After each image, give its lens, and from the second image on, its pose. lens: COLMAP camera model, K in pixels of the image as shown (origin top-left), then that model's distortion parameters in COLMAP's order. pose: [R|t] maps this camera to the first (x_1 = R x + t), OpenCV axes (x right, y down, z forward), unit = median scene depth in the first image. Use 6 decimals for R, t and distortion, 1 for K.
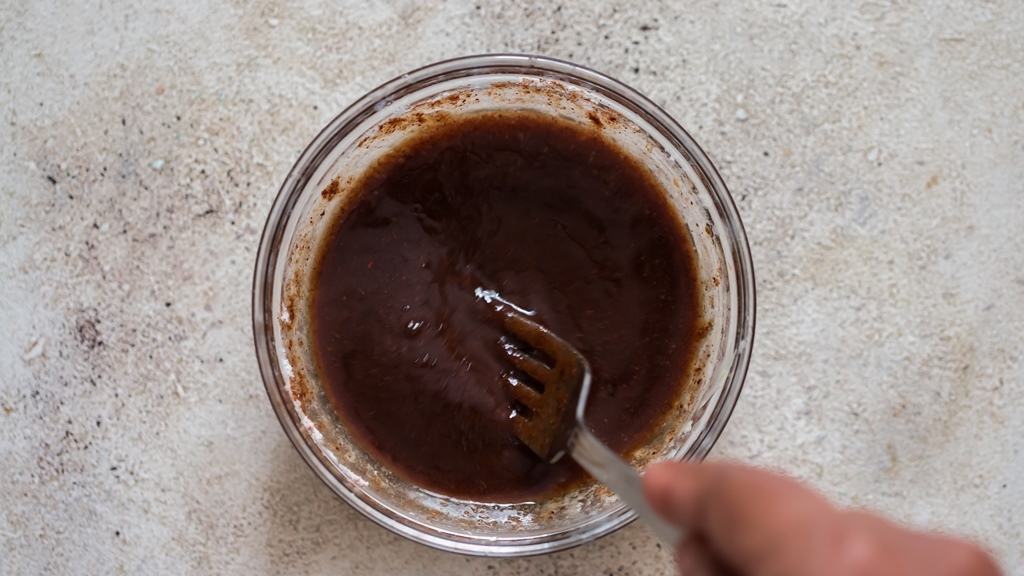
lens RADIAL K [[4766.0, 0, 511.0], [0, 4766.0, 288.2], [0, 0, 1]] dist [-0.170673, 0.000000]
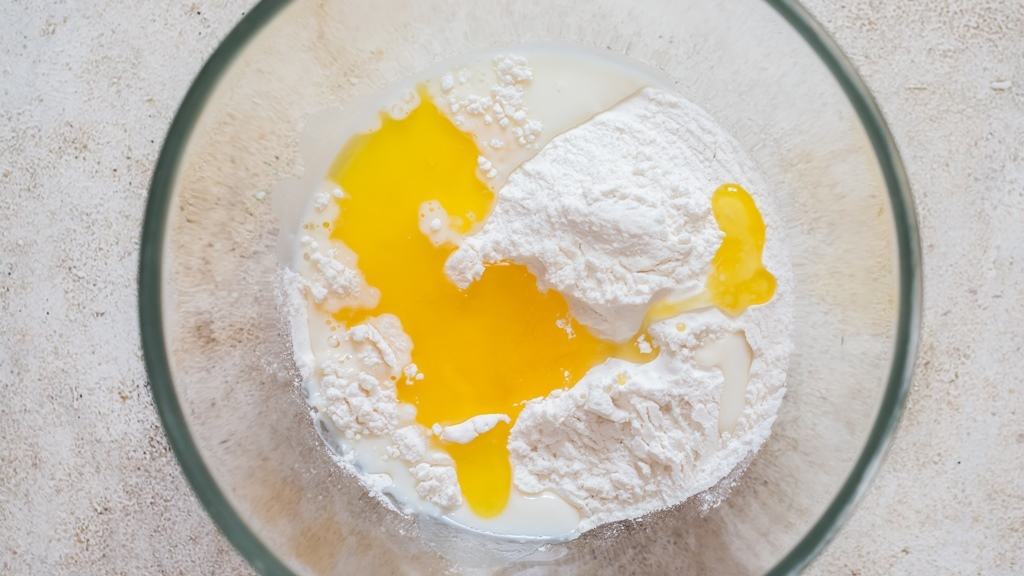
lens RADIAL K [[4766.0, 0, 507.5], [0, 4766.0, 288.2], [0, 0, 1]] dist [-0.170673, 0.000000]
pose [[0.999967, 0.001501, -0.007954, -0.000187], [-0.001519, 0.999996, -0.002304, 0.000859], [0.007951, 0.002316, 0.999966, -0.236230]]
